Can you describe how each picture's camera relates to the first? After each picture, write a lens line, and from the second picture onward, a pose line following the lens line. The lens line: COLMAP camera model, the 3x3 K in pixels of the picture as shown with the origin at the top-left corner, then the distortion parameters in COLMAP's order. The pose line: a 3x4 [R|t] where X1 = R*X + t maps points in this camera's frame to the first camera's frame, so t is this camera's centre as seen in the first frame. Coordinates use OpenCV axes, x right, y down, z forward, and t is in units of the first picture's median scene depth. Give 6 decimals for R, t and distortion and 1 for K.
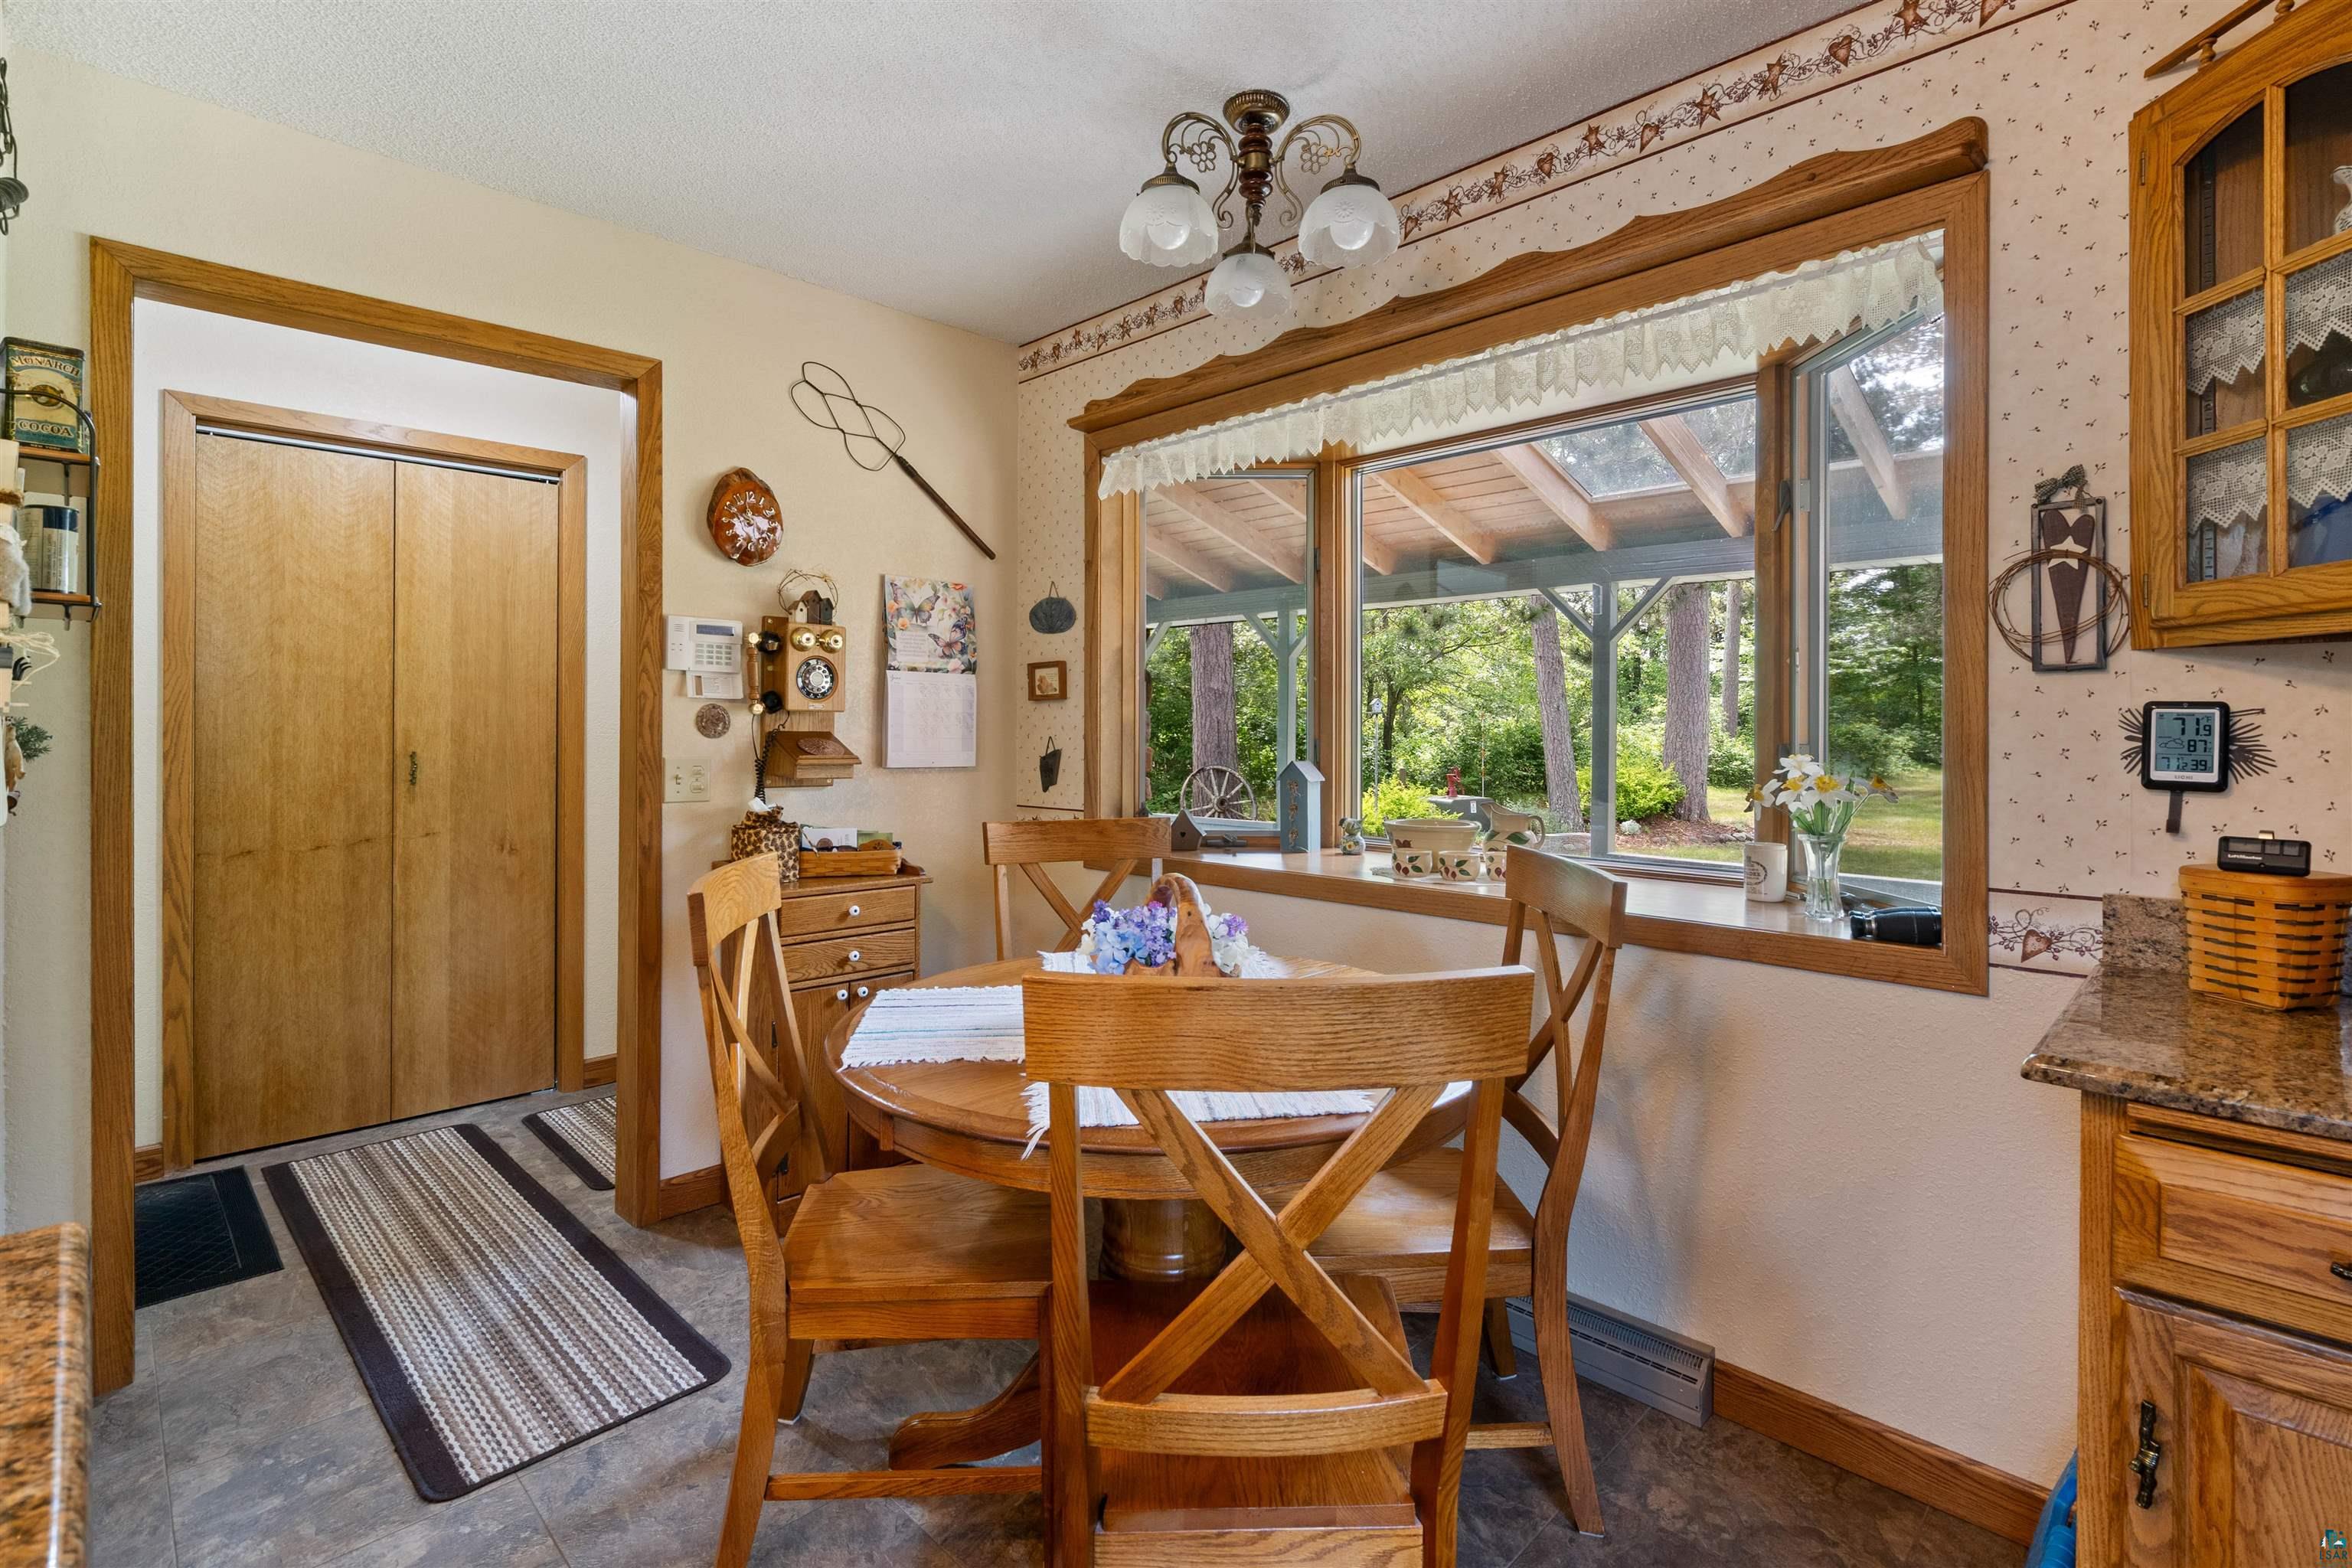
lens RADIAL K [[1085.6, 0, 1169.3], [0, 1085.6, 728.5], [0, 0, 1]] dist [-0.003198, 0.001803]
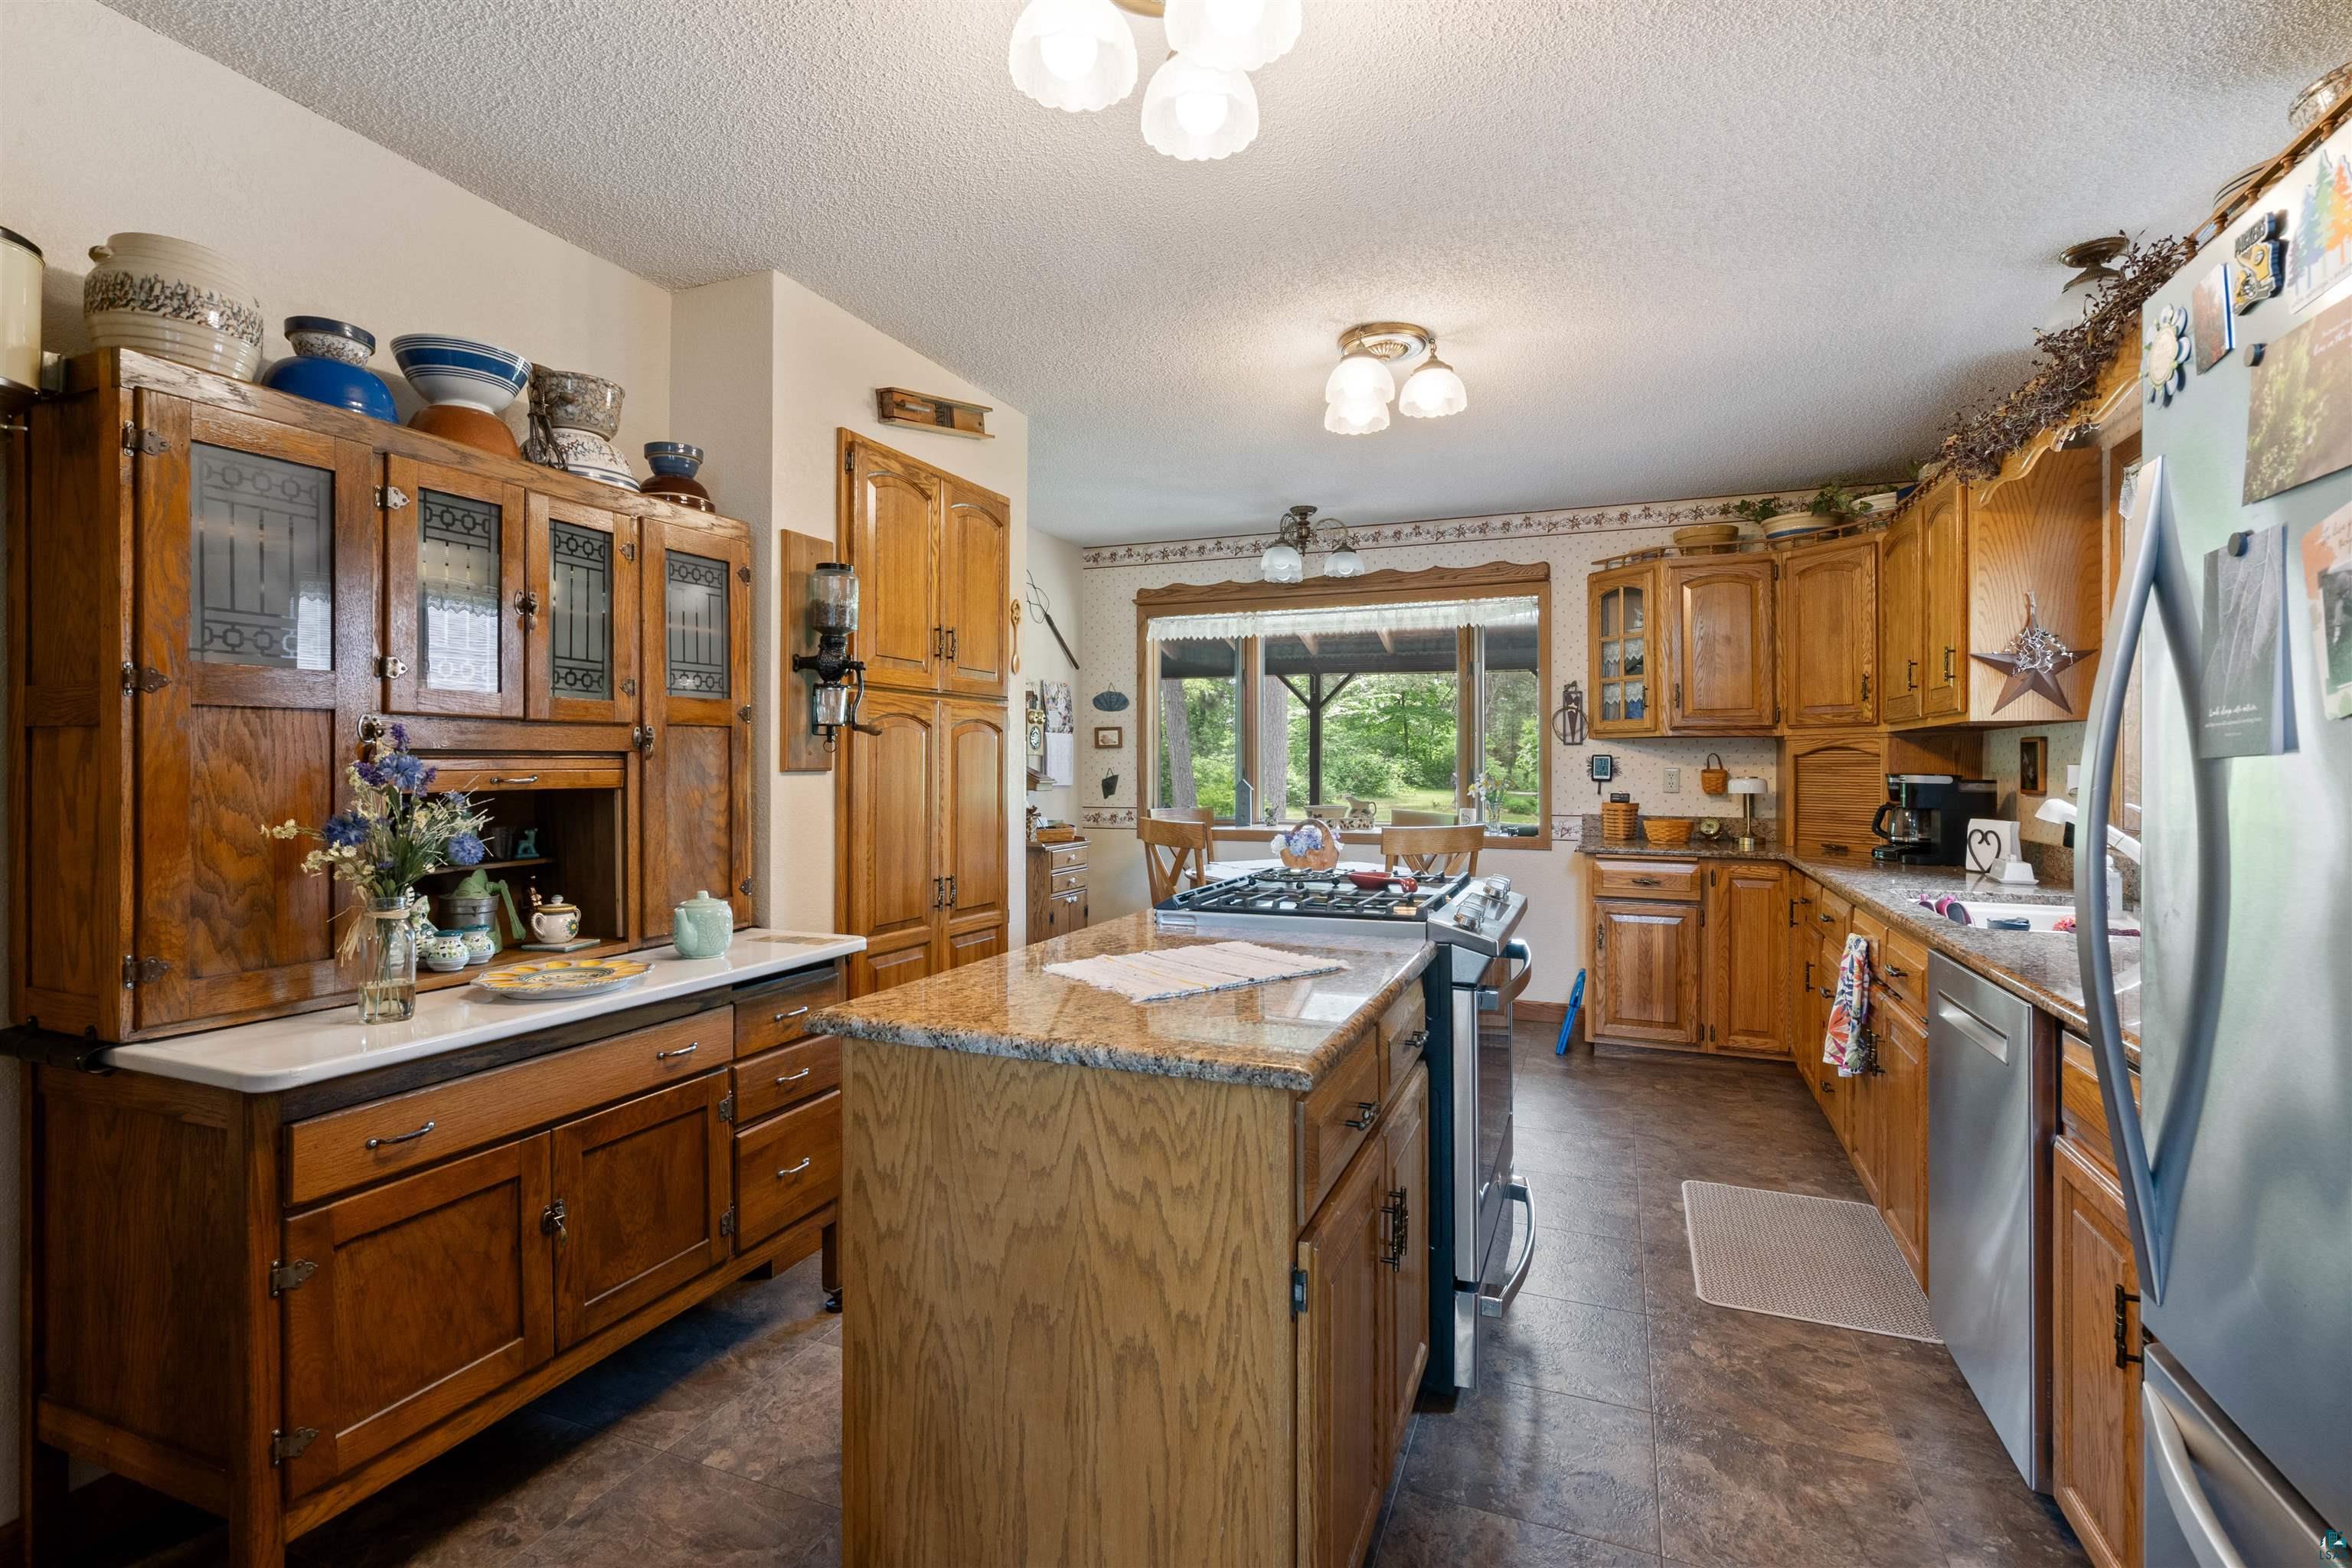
lens RADIAL K [[1085.6, 0, 1171.0], [0, 1085.6, 759.5], [0, 0, 1]] dist [-0.003198, 0.001803]
pose [[0.919256, -0.004073, 0.393639, -1.481748], [0.003953, 0.999992, 0.001115, -0.018384], [-0.393641, 0.000531, 0.919264, -1.436995]]
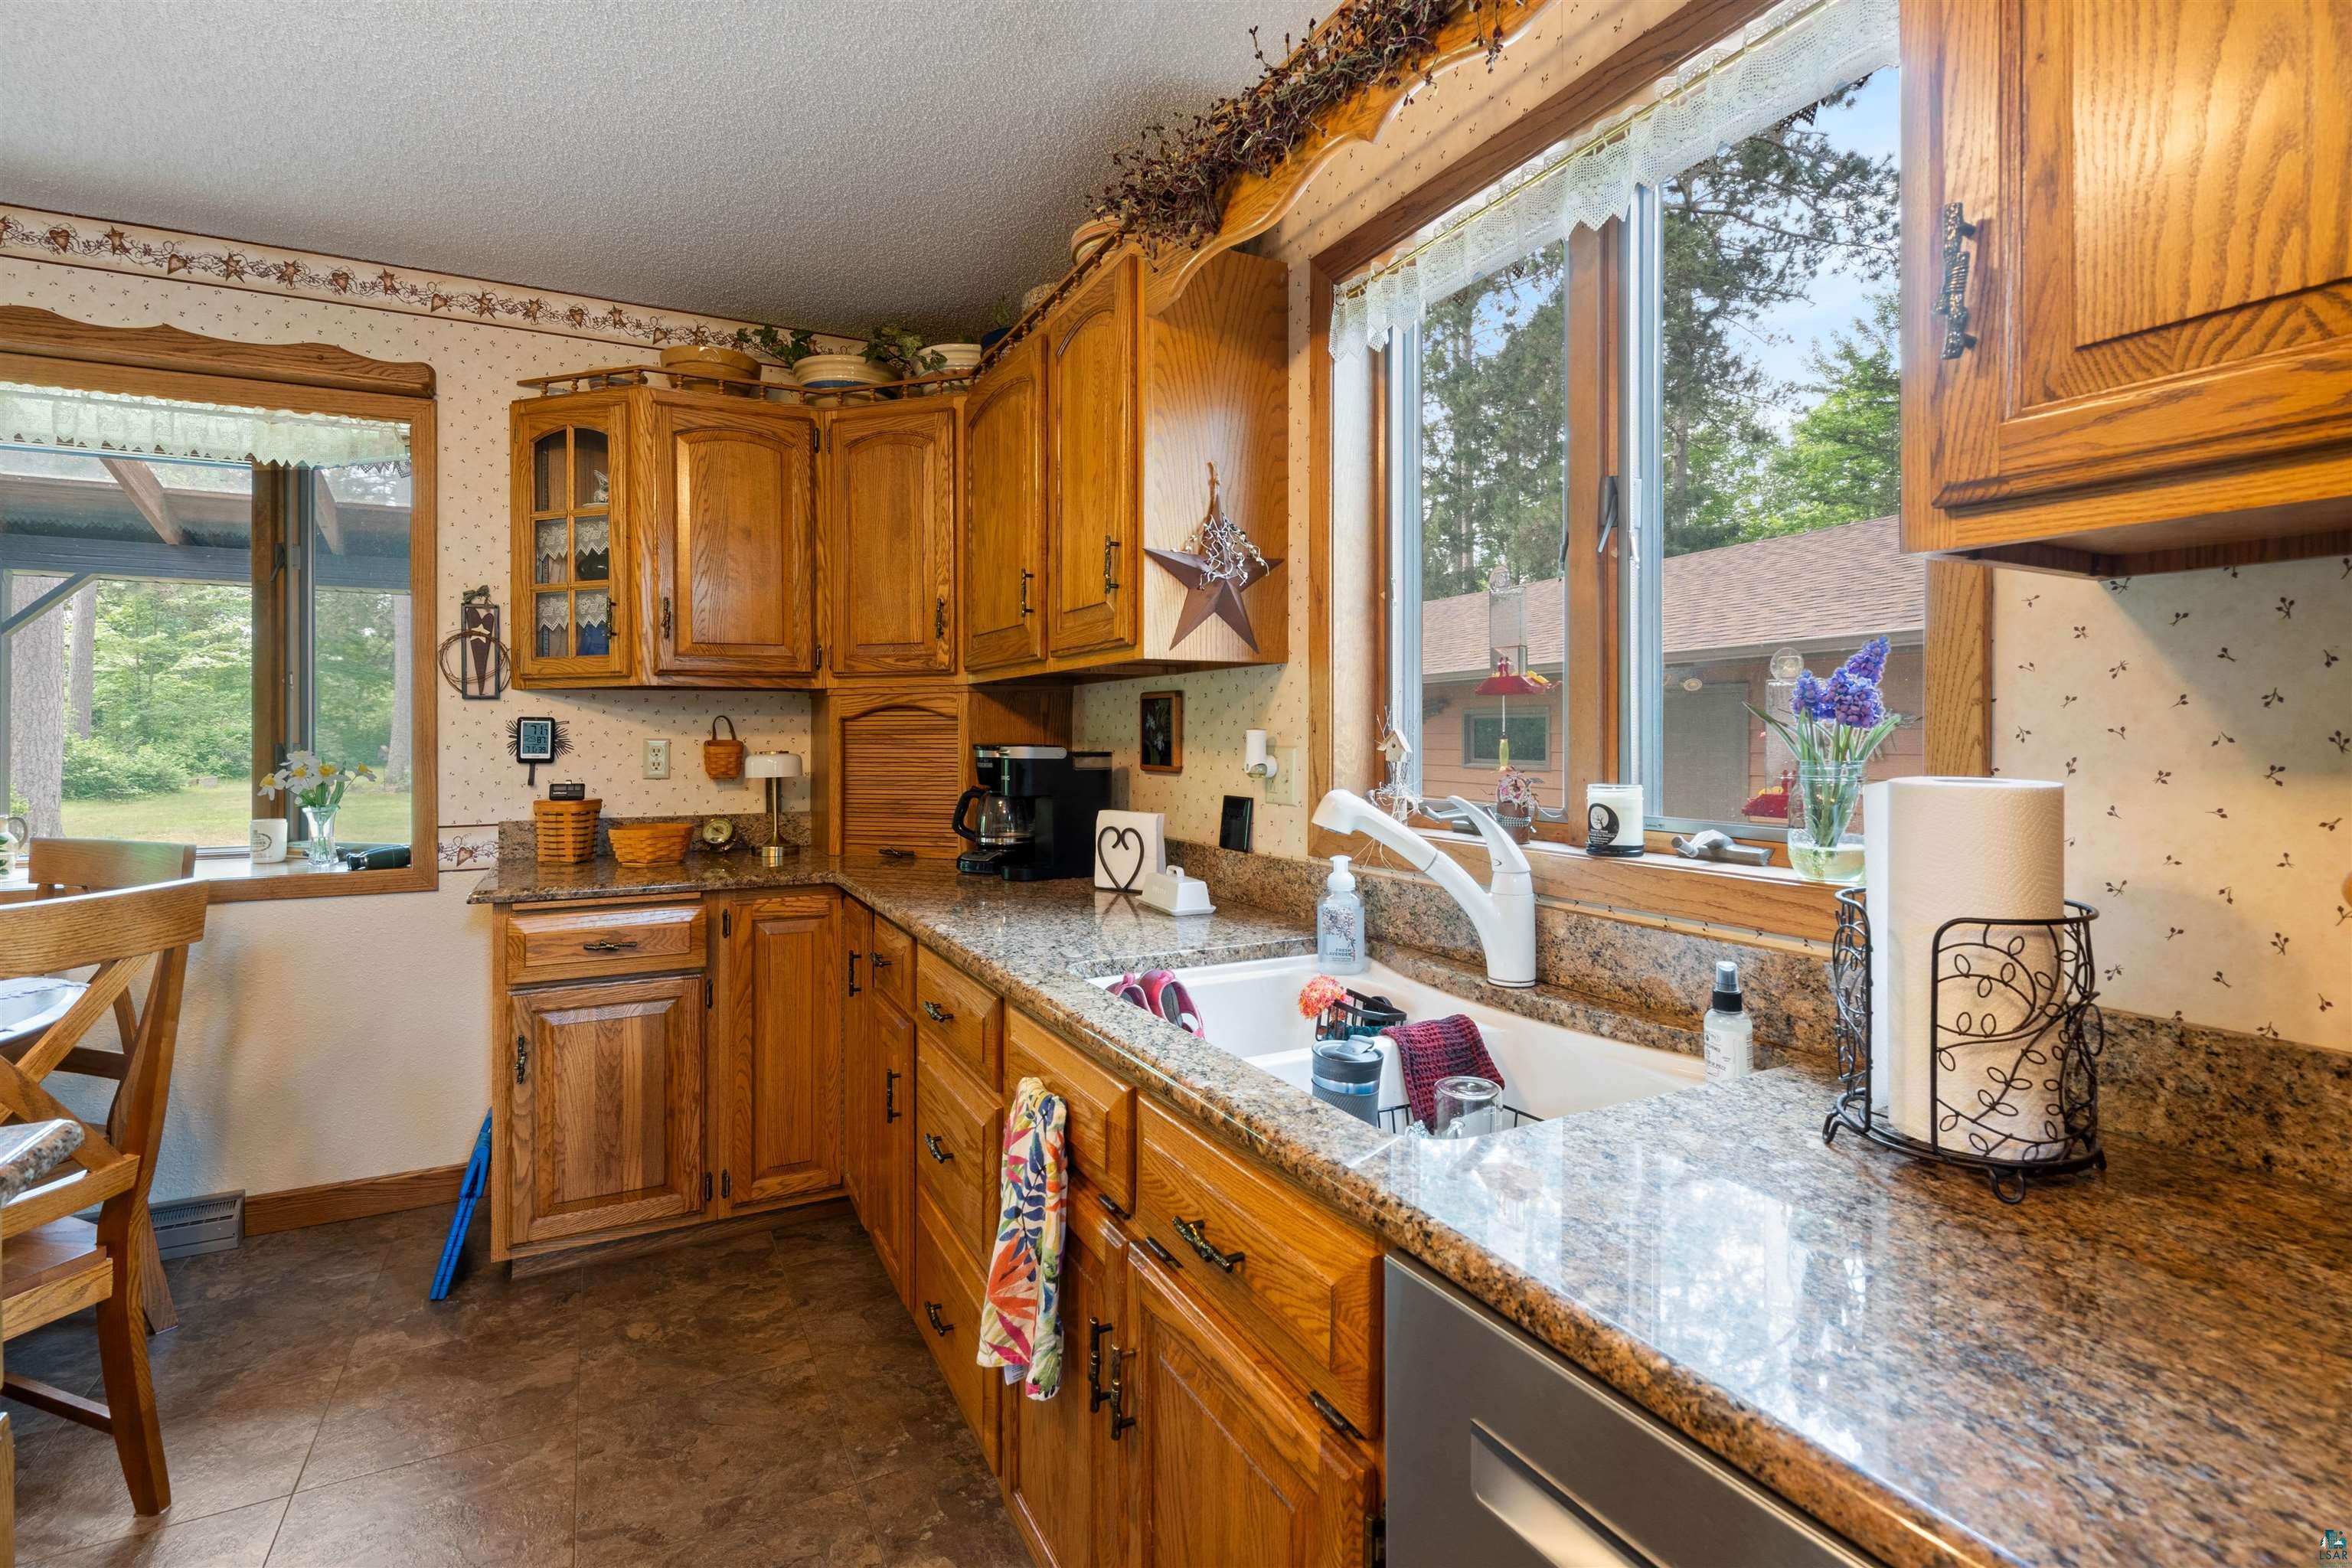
lens RADIAL K [[1085.6, 0, 1166.4], [0, 1085.6, 725.5], [0, 0, 1]] dist [-0.003198, 0.001803]
pose [[0.292797, -0.002227, 0.956172, -0.540483], [0.003358, 0.999994, 0.001301, -0.008007], [-0.956169, 0.002830, 0.292803, -0.594410]]
